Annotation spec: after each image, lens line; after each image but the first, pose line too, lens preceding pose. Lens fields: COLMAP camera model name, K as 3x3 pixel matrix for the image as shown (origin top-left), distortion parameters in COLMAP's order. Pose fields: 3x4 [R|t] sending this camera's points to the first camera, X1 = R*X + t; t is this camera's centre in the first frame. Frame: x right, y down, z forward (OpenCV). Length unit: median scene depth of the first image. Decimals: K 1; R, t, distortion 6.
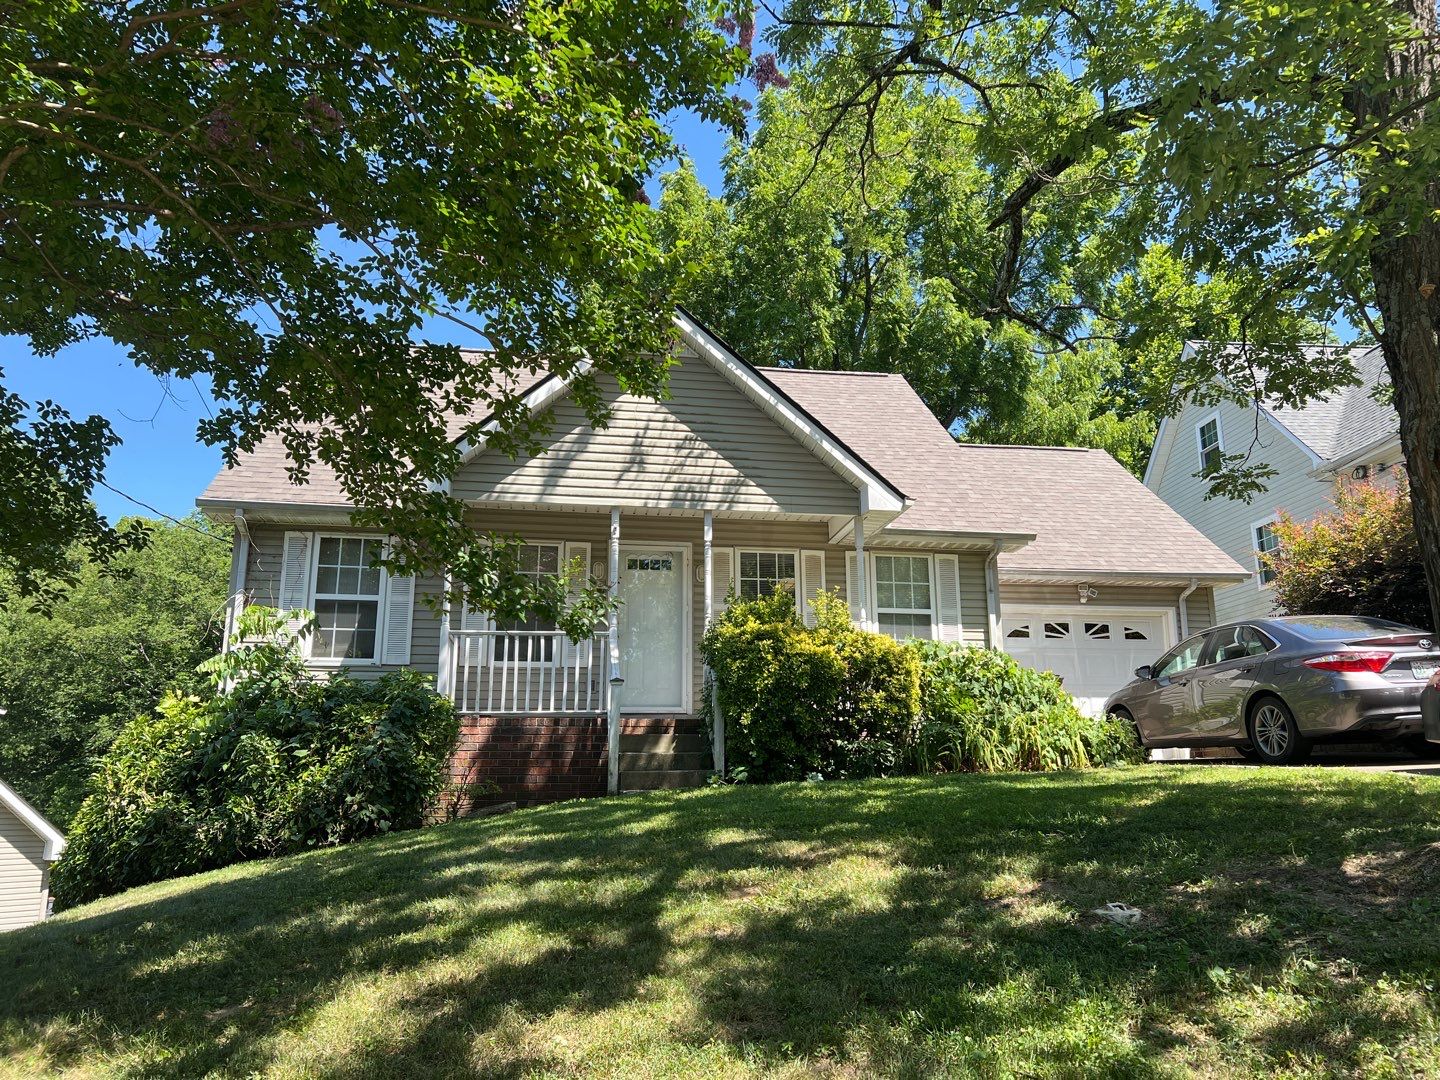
lens RADIAL K [[1145.5, 0, 720.0], [0, 1145.5, 540.0], [0, 0, 1]] dist [0.003586, 0.000588]
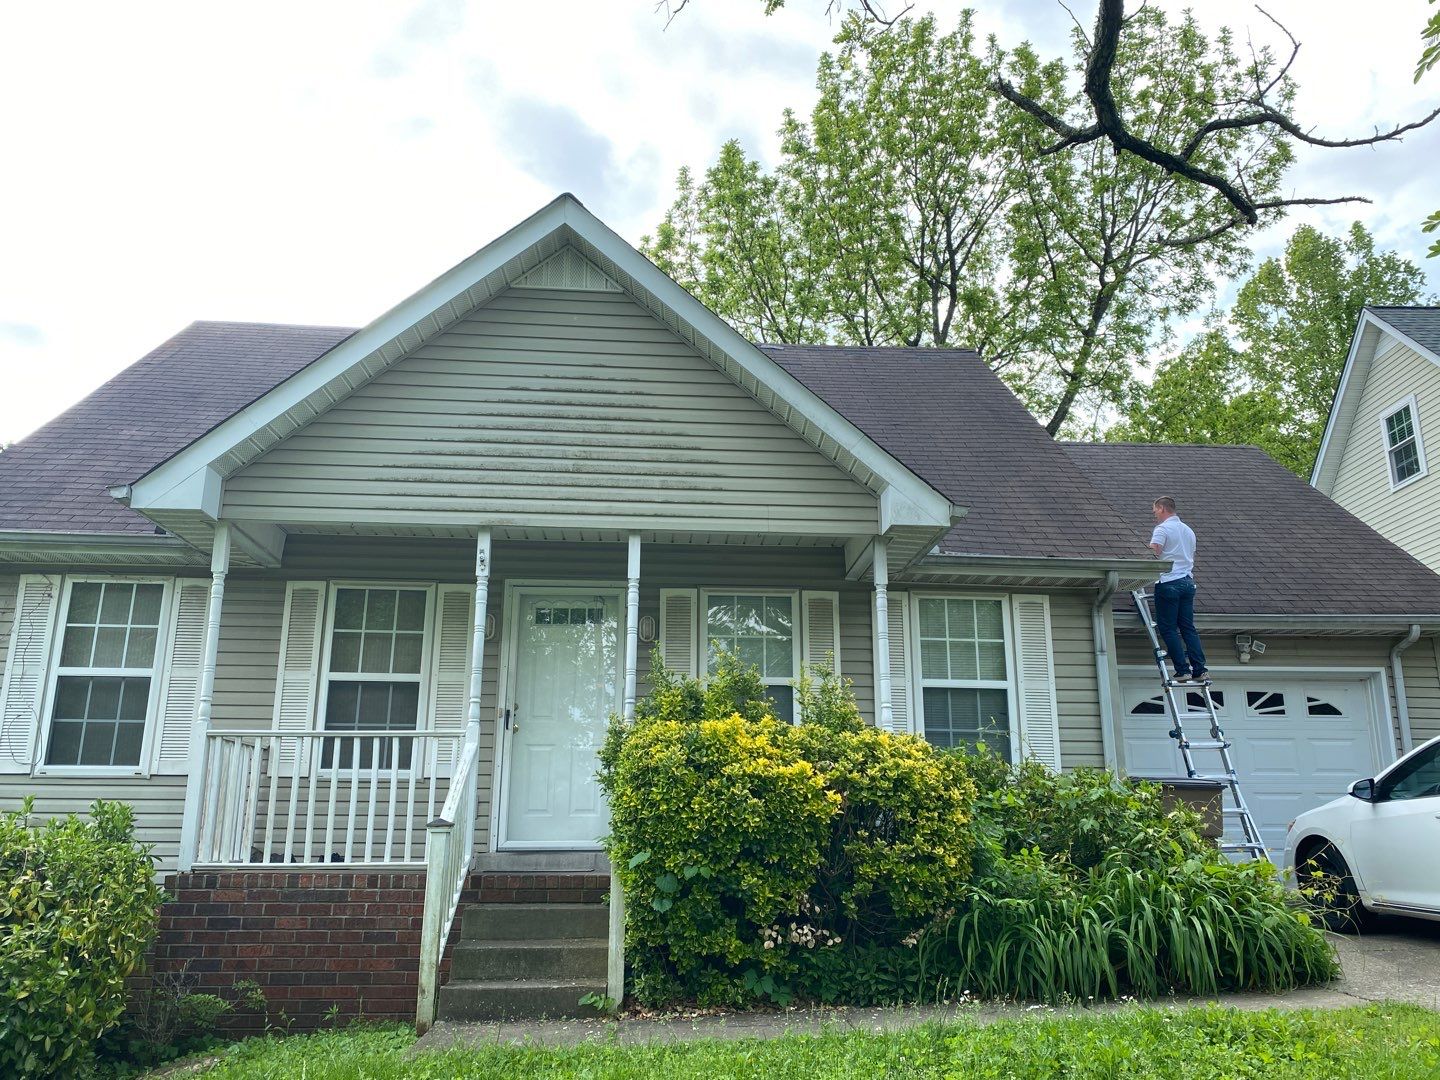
lens RADIAL K [[1197.3, 0, 720.0], [0, 1197.3, 540.0], [0, 0, 1]] dist [-0.008320, -0.003803]
pose [[0.996142, -0.017227, -0.086045, 0.084042], [0.014598, 0.999410, -0.031089, 0.000381], [0.086530, 0.029713, 0.995806, 0.320130]]
